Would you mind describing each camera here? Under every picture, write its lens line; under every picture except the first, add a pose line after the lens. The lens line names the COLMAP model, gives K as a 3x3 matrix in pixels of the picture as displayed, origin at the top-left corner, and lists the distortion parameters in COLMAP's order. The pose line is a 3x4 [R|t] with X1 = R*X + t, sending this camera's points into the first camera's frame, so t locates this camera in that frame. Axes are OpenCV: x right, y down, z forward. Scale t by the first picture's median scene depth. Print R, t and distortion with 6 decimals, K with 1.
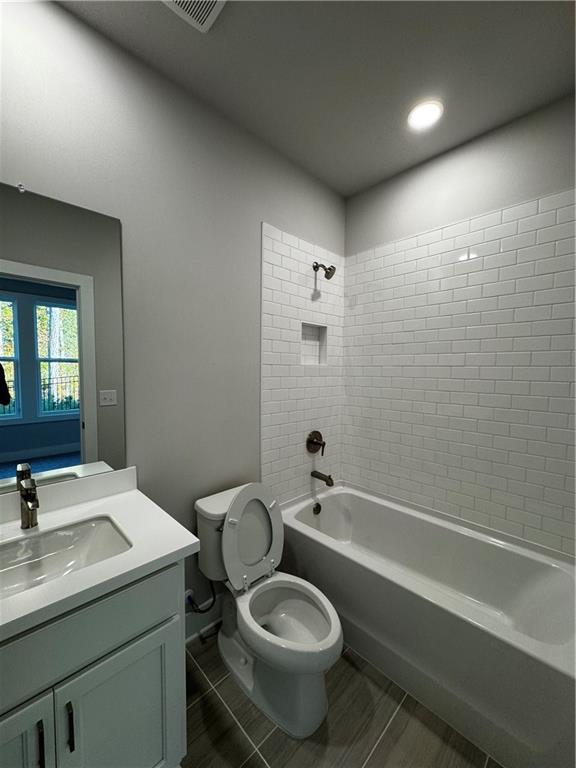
lens RADIAL K [[307.7, 0, 281.2], [0, 307.7, 388.8], [0, 0, 1]] dist [-0.000764, 0.000366]
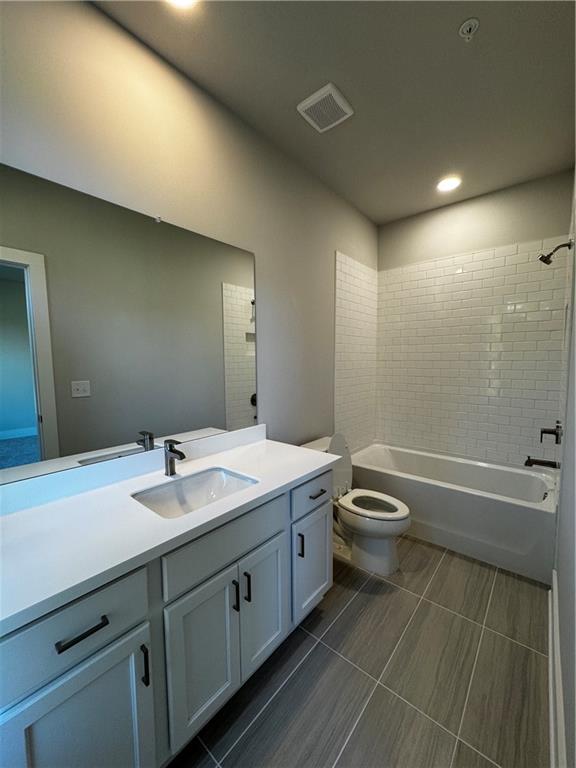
lens RADIAL K [[307.7, 0, 298.3], [0, 307.7, 384.9], [0, 0, 1]] dist [-0.000764, 0.000366]
pose [[0.992597, -0.015094, 0.120510, -0.382590], [0.012177, 0.999616, 0.024908, 0.028771], [-0.120840, -0.023257, 0.992400, -0.353990]]
